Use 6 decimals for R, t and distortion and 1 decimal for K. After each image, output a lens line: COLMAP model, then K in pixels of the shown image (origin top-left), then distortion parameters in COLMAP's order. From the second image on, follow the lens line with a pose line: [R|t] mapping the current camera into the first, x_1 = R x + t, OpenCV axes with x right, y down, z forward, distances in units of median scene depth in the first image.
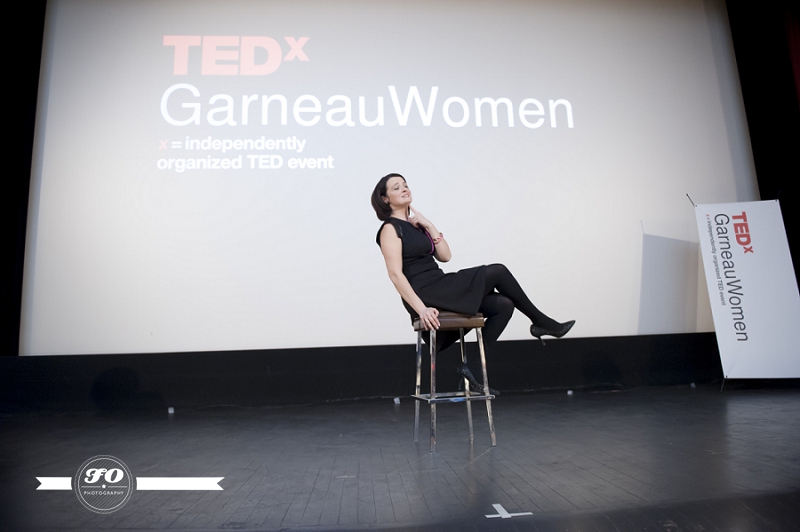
lens RADIAL K [[547.6, 0, 402.2], [0, 547.6, 270.7], [0, 0, 1]] dist [-0.050327, -0.002030]
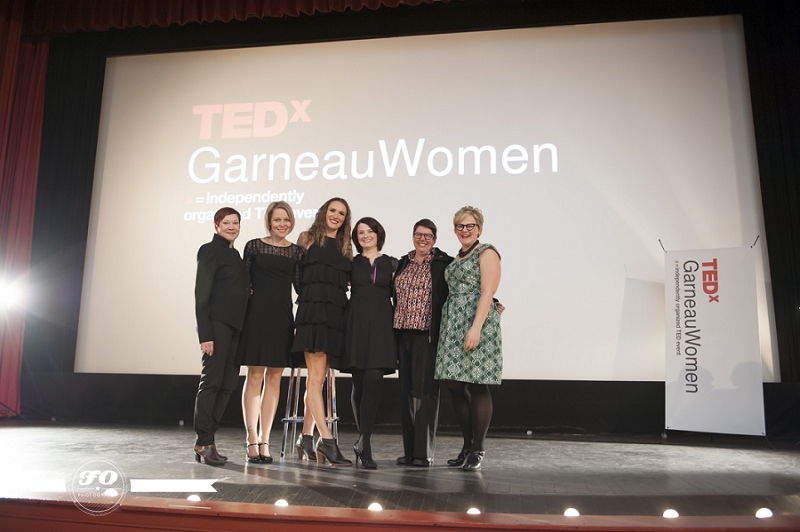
lens RADIAL K [[653.6, 0, 393.4], [0, 653.6, 267.4], [0, 0, 1]] dist [-0.014073, 0.000360]
pose [[0.965868, 0.007232, -0.258935, 0.358962], [-0.015077, 0.999485, -0.028327, -0.049191], [0.258596, 0.031264, 0.965479, -0.263342]]
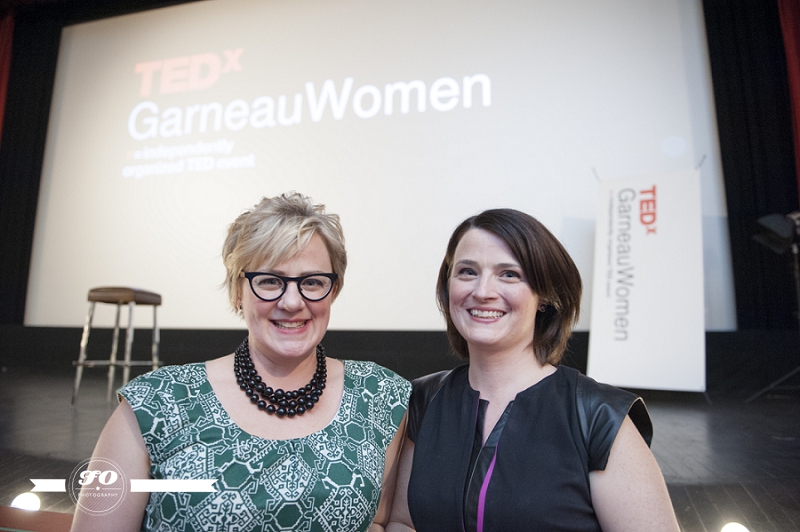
lens RADIAL K [[547.6, 0, 393.1], [0, 547.6, 266.3], [0, 0, 1]] dist [-0.050327, -0.002030]
pose [[0.936896, -0.000559, -0.349607, 0.518747], [-0.001367, 0.999985, -0.005263, 0.018776], [0.349604, 0.005409, 0.936882, 0.079229]]
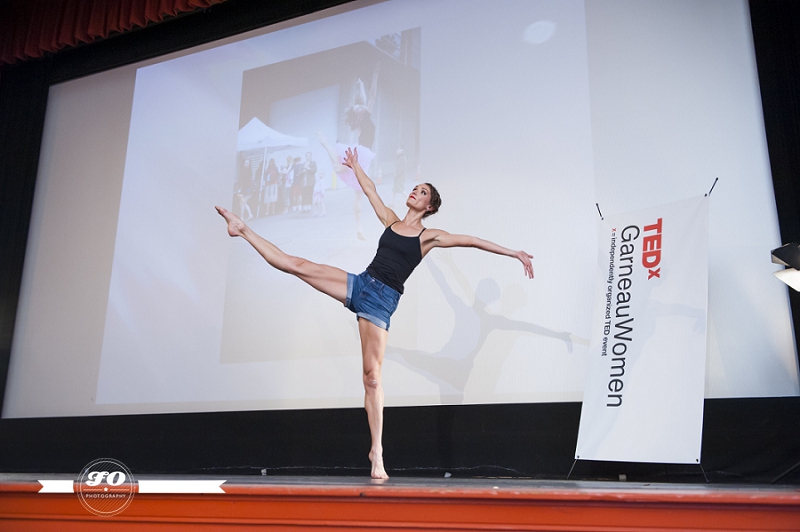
lens RADIAL K [[749.7, 0, 402.9], [0, 749.7, 273.1], [0, 0, 1]] dist [0.018392, 0.000000]
pose [[0.856327, -0.086282, -0.509176, 0.787556], [0.033074, 0.993083, -0.112657, 0.052439], [0.515374, 0.079631, 0.853258, 0.021234]]
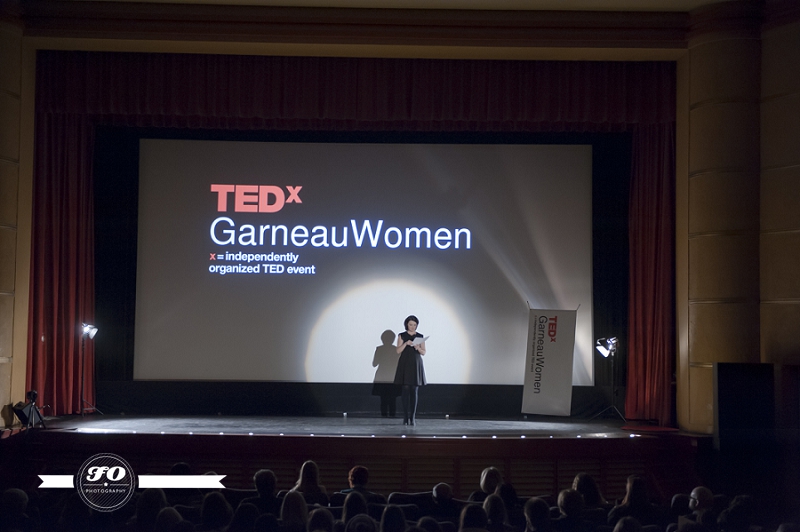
lens RADIAL K [[1263.5, 0, 402.8], [0, 1263.5, 270.5], [0, 0, 1]] dist [0.104090, 0.000000]
pose [[0.996579, 0.046000, -0.068665, 0.399854], [-0.039330, 0.994651, 0.095508, -0.572315], [0.072691, -0.092480, 0.993058, -2.761712]]
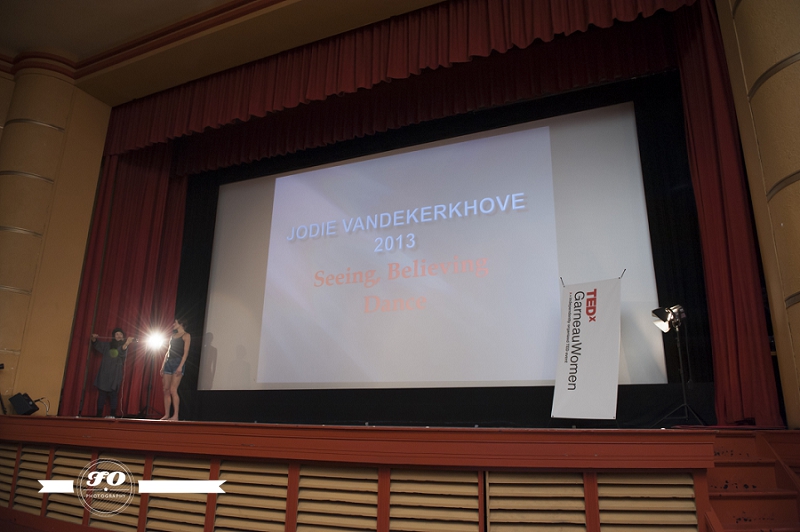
lens RADIAL K [[564.7, 0, 398.1], [0, 564.7, 267.4], [0, 0, 1]] dist [-0.041003, -0.004495]
pose [[0.861012, -0.088166, -0.500885, 0.852848], [0.025165, 0.991039, -0.131184, 0.002952], [0.507962, 0.100346, 0.855514, -0.364811]]
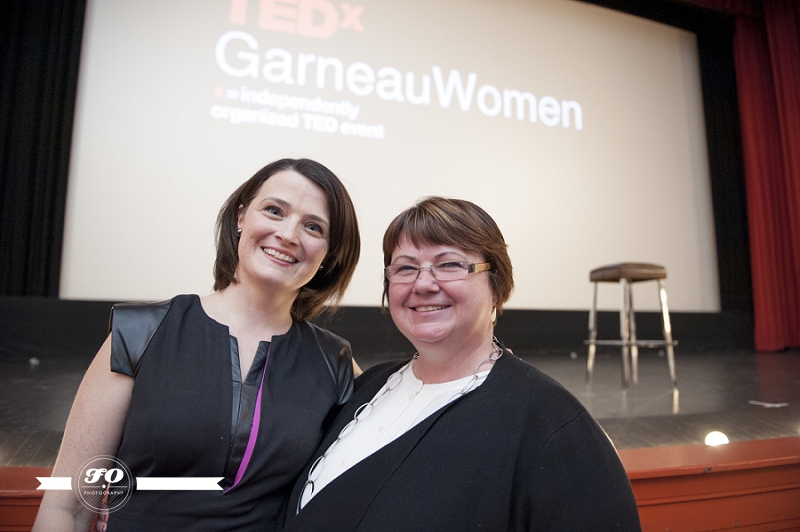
lens RADIAL K [[547.6, 0, 400.8], [0, 547.6, 269.4], [0, 0, 1]] dist [-0.050327, -0.002030]
pose [[0.968844, 0.067763, 0.238220, -0.327755], [-0.075079, 0.996940, 0.021766, 0.039384], [-0.236017, -0.038973, 0.970967, -0.038817]]
